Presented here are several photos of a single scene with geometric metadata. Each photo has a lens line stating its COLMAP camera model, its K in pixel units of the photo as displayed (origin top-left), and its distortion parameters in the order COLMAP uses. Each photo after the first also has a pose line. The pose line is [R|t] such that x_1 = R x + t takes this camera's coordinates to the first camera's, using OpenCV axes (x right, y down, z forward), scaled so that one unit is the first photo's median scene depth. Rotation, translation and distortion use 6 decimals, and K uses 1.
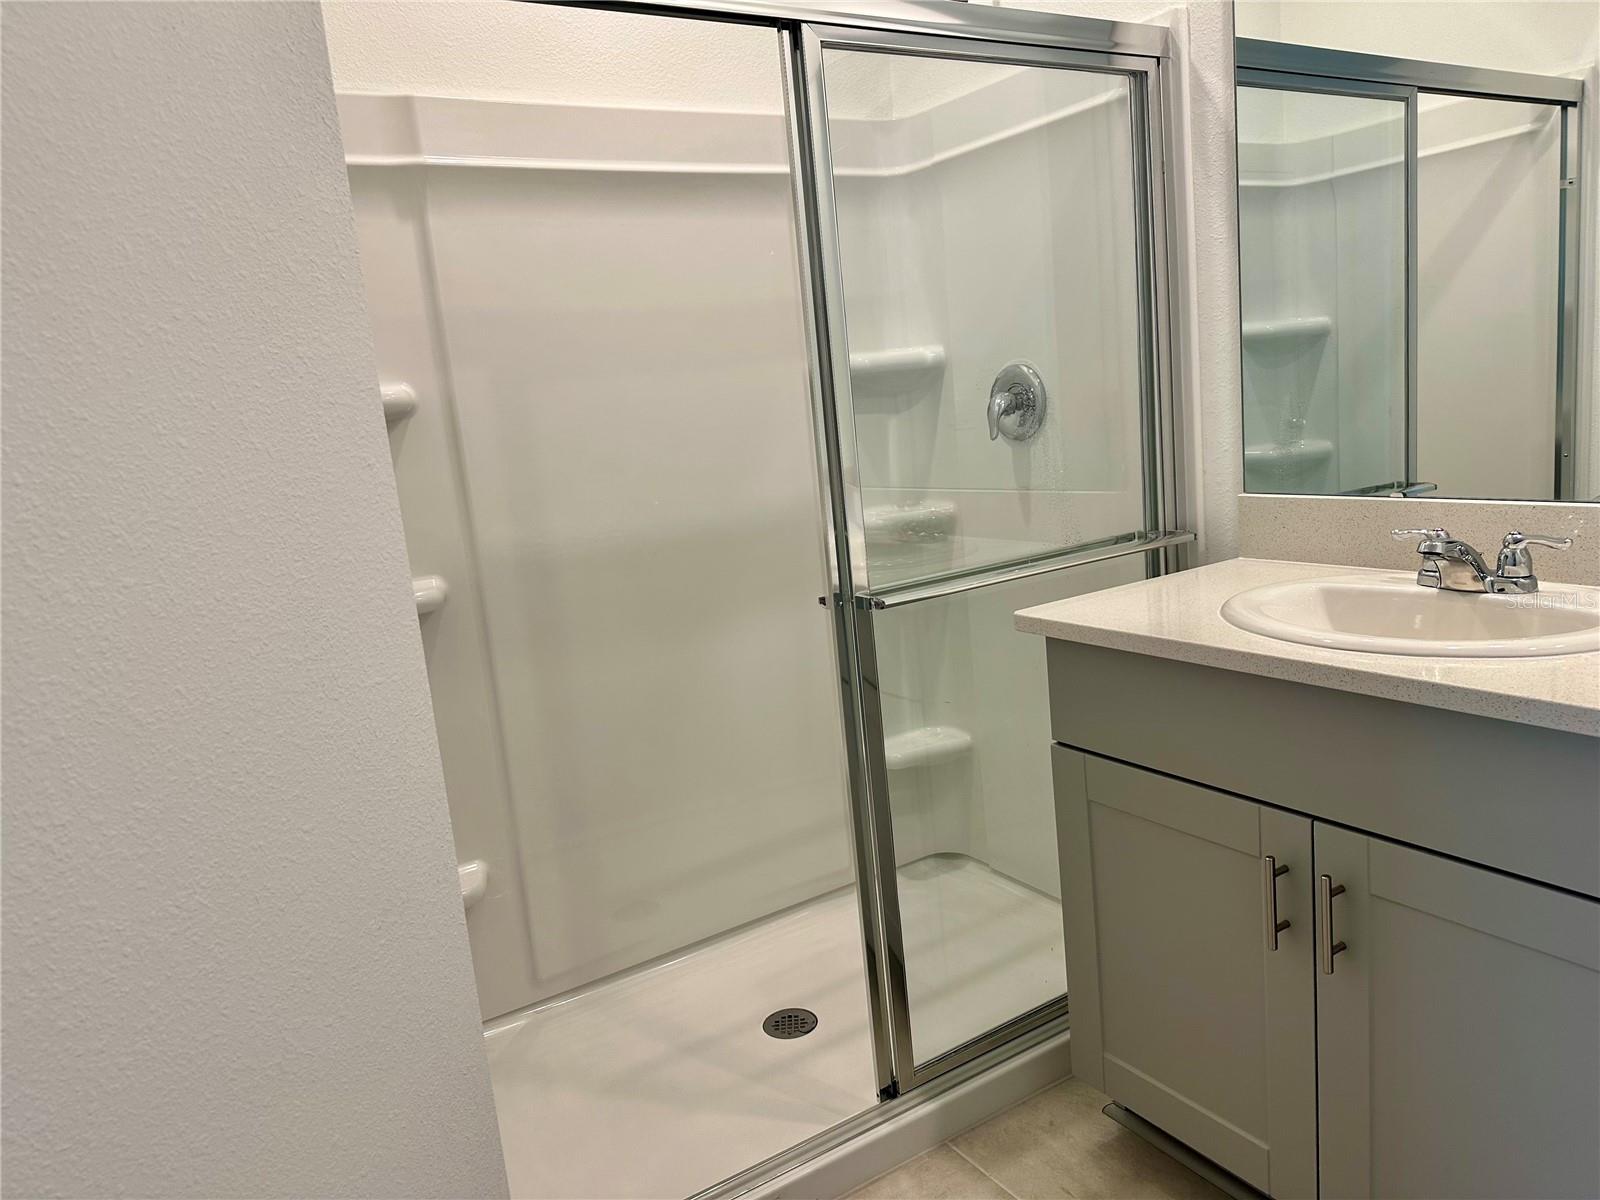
lens RADIAL K [[1117.5, 0, 800.0], [0, 1117.5, 600.0], [0, 0, 1]] dist [0.098420, -0.130764]
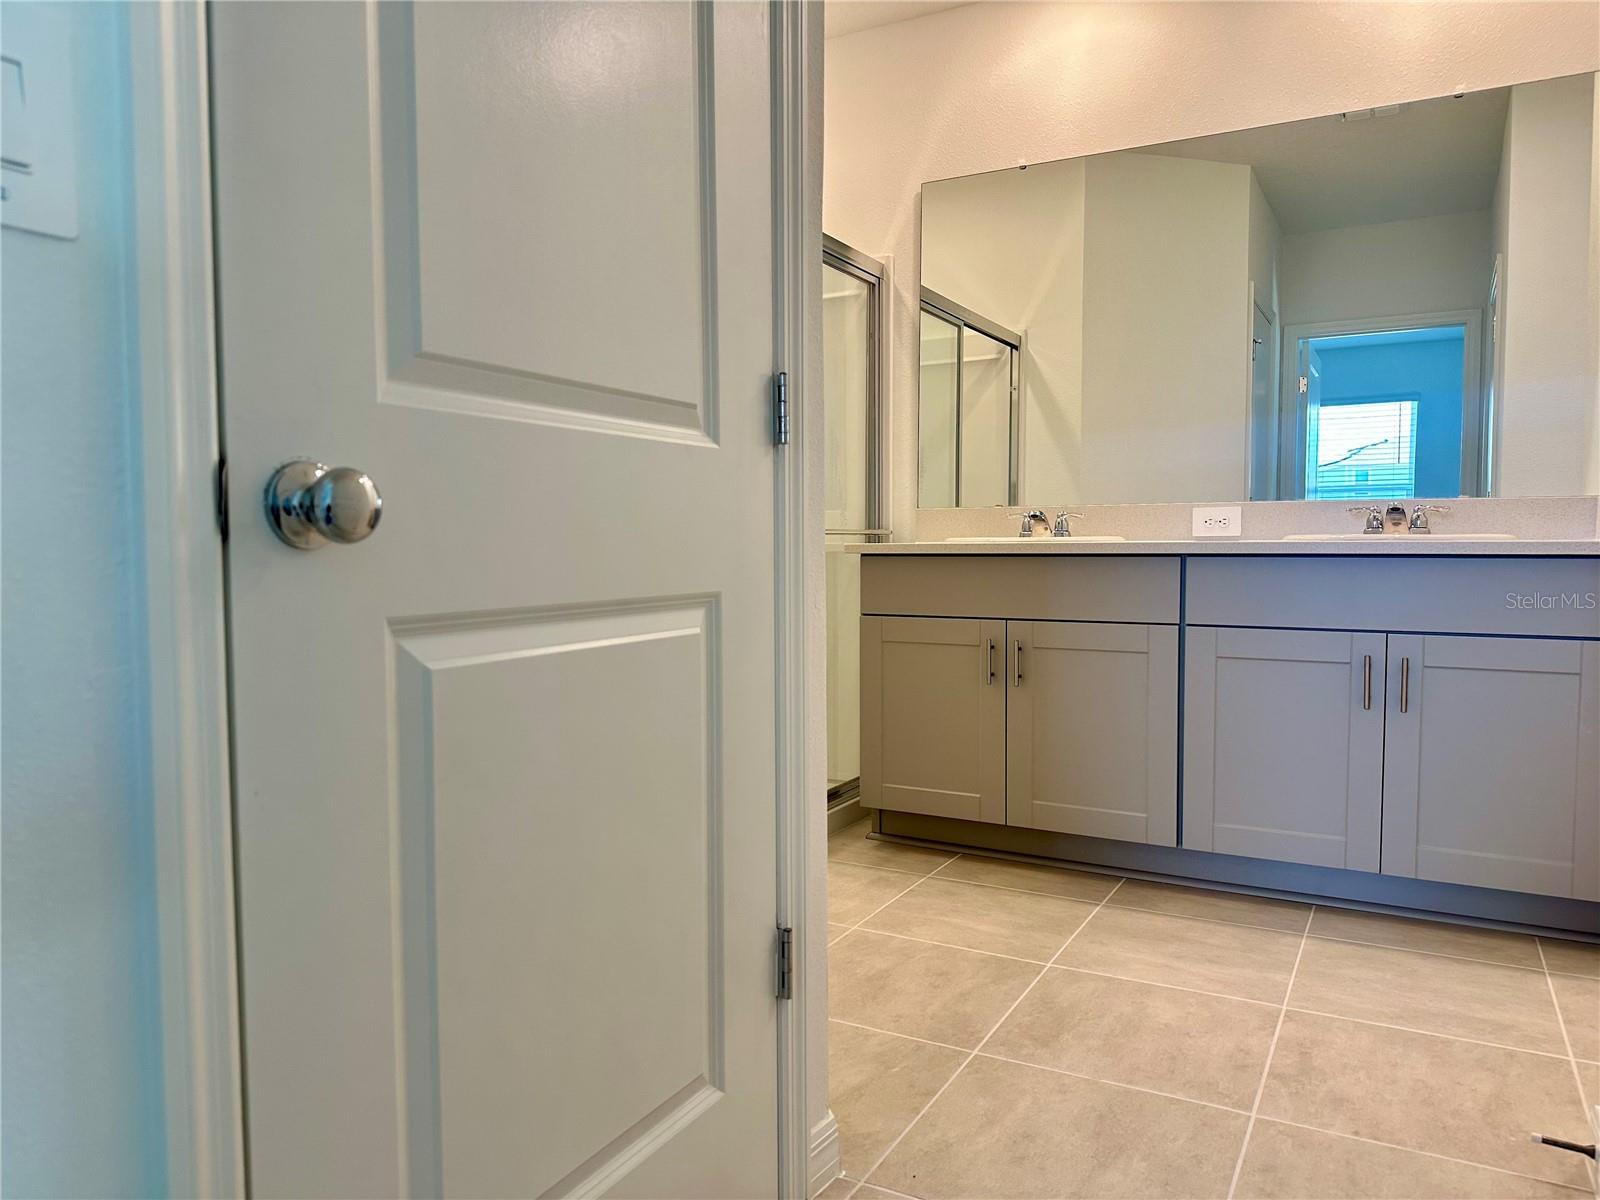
lens RADIAL K [[1117.5, 0, 800.0], [0, 1117.5, 600.0], [0, 0, 1]] dist [0.098420, -0.130764]
pose [[0.864514, 0.071942, 0.497434, -0.637945], [0.006606, 0.987991, -0.154370, 0.316554], [-0.502566, 0.136741, 0.853656, -0.429836]]
